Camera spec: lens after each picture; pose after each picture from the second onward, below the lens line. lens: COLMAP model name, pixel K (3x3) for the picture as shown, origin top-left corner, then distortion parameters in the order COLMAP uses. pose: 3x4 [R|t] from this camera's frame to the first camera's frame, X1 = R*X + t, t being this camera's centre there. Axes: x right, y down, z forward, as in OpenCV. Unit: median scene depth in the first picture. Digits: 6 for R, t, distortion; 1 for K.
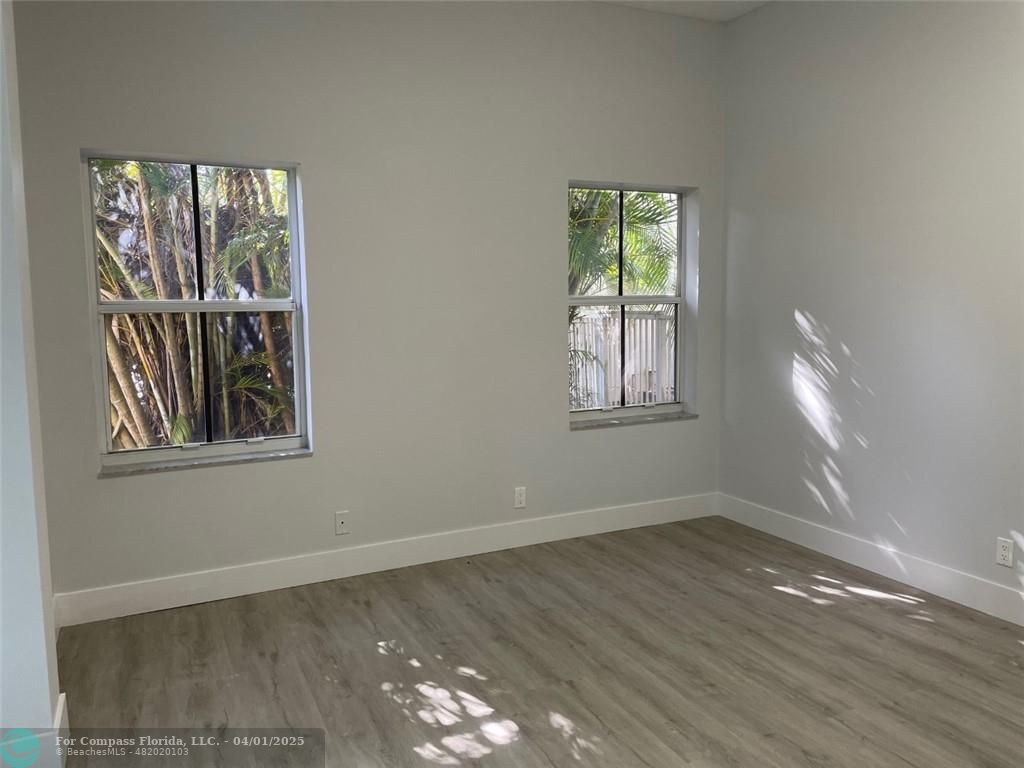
lens RADIAL K [[774.0, 0, 512.7], [0, 774.0, 377.2], [0, 0, 1]] dist [0.092589, -0.117845]
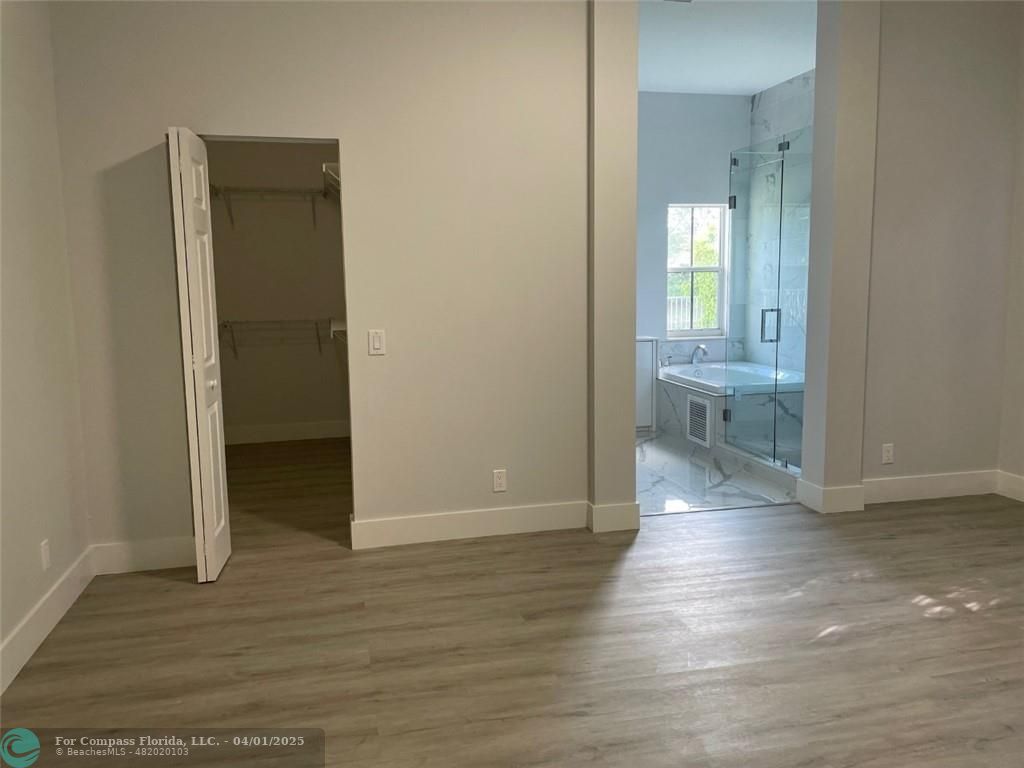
lens RADIAL K [[774.0, 0, 512.7], [0, 774.0, 377.2], [0, 0, 1]] dist [0.092589, -0.117845]
pose [[-0.222057, 0.136022, -0.965499, 1.303585], [-0.084275, 0.983838, 0.157988, -0.059159], [0.971385, 0.116450, -0.207005, 0.561608]]
